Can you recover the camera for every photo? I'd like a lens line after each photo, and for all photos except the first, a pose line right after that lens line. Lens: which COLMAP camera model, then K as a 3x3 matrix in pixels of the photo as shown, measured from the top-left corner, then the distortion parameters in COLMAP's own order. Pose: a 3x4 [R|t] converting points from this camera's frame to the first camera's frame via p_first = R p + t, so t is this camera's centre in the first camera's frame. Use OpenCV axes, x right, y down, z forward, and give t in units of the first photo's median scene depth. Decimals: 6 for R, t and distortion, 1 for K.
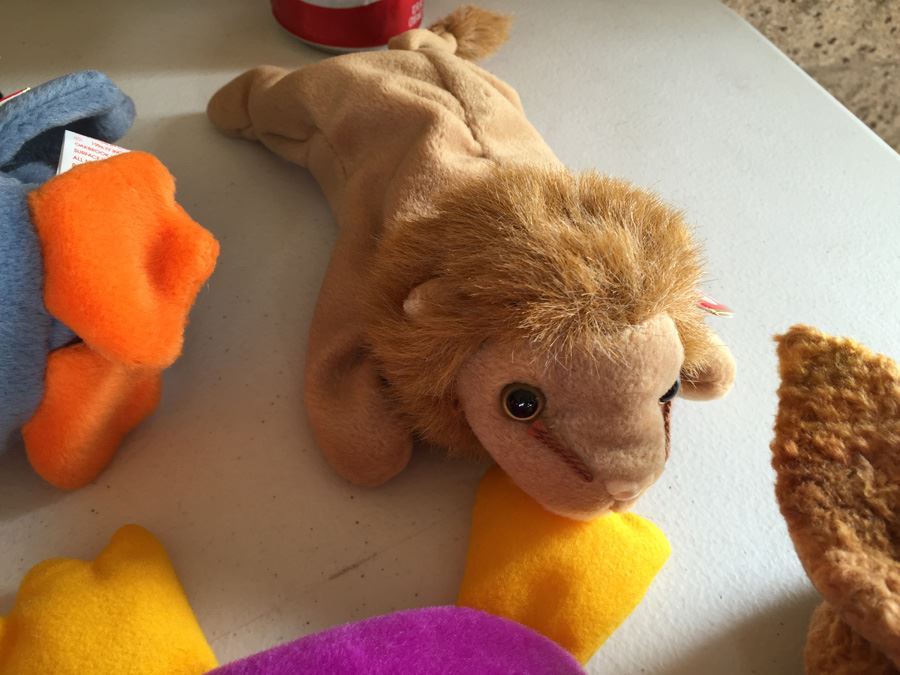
lens RADIAL K [[788.5, 0, 446.7], [0, 788.5, 331.6], [0, 0, 1]] dist [0.081355, -0.141381]
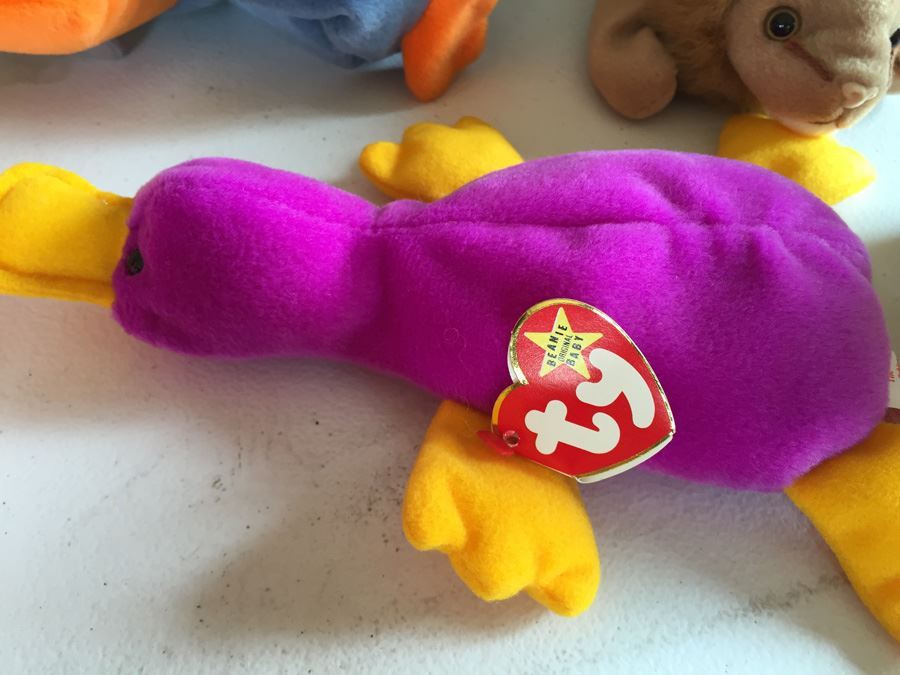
lens RADIAL K [[783.1, 0, 444.9], [0, 783.1, 333.2], [0, 0, 1]] dist [0.093099, -0.145947]
pose [[0.983843, 0.107826, -0.142920, -0.216186], [-0.101731, 0.993589, 0.049313, 0.600182], [0.147321, -0.033977, 0.988505, -0.422145]]
